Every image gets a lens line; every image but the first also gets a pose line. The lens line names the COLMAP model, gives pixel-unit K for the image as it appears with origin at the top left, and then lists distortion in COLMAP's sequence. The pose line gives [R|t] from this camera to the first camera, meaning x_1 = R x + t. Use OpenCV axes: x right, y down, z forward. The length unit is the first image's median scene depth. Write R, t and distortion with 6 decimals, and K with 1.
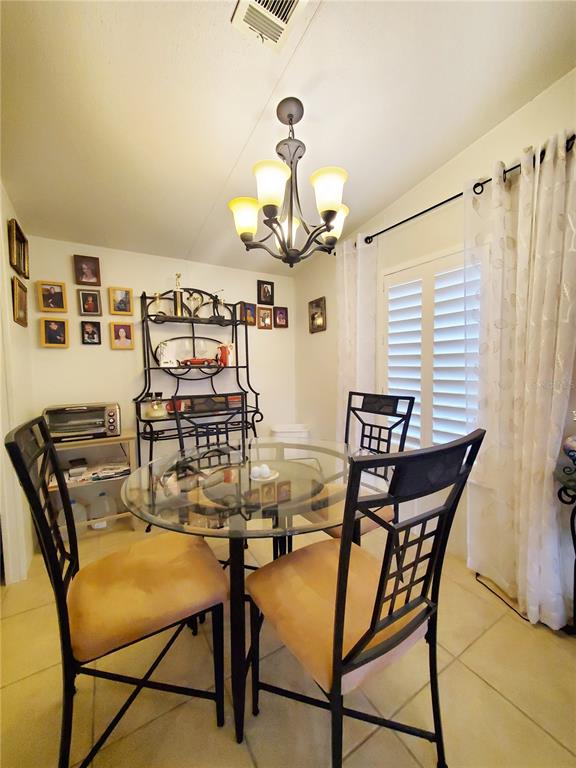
lens RADIAL K [[303.8, 0, 287.5], [0, 303.8, 380.4], [0, 0, 1]] dist [0.001901, -0.000248]
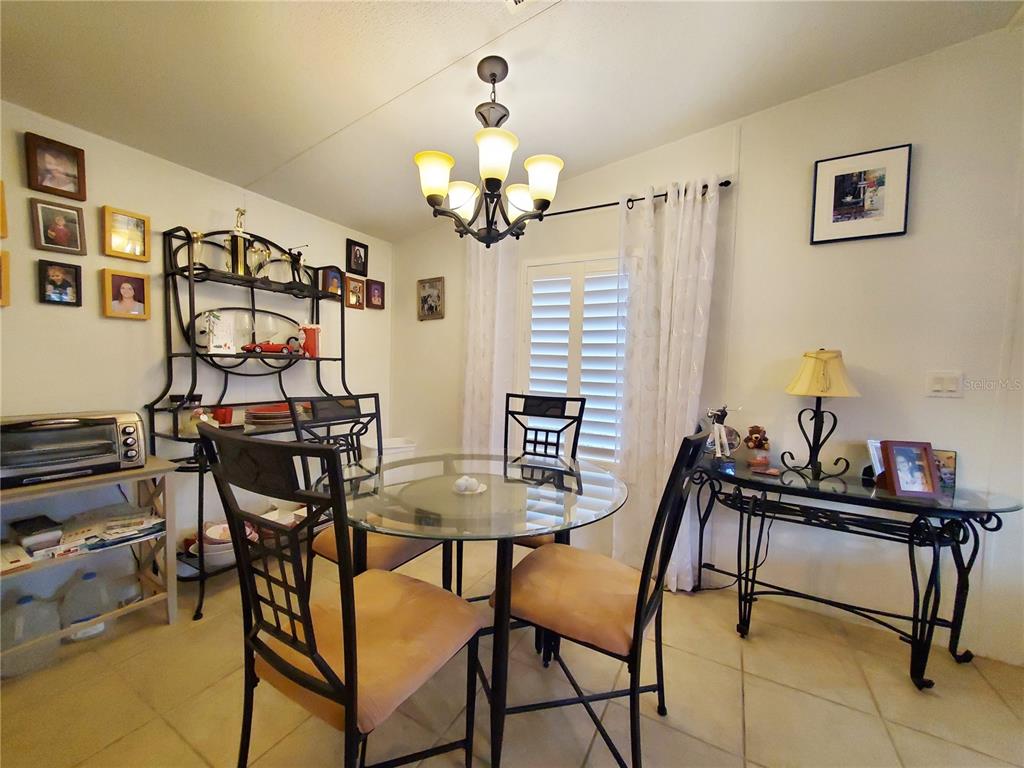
lens RADIAL K [[405.1, 0, 506.8], [0, 405.1, 383.3], [0, 0, 1]] dist [0.001901, -0.000248]
pose [[0.872147, 0.018578, 0.488891, -0.305312], [-0.017785, 0.999822, -0.006267, 0.012298], [-0.488920, -0.003230, 0.872322, -0.022298]]
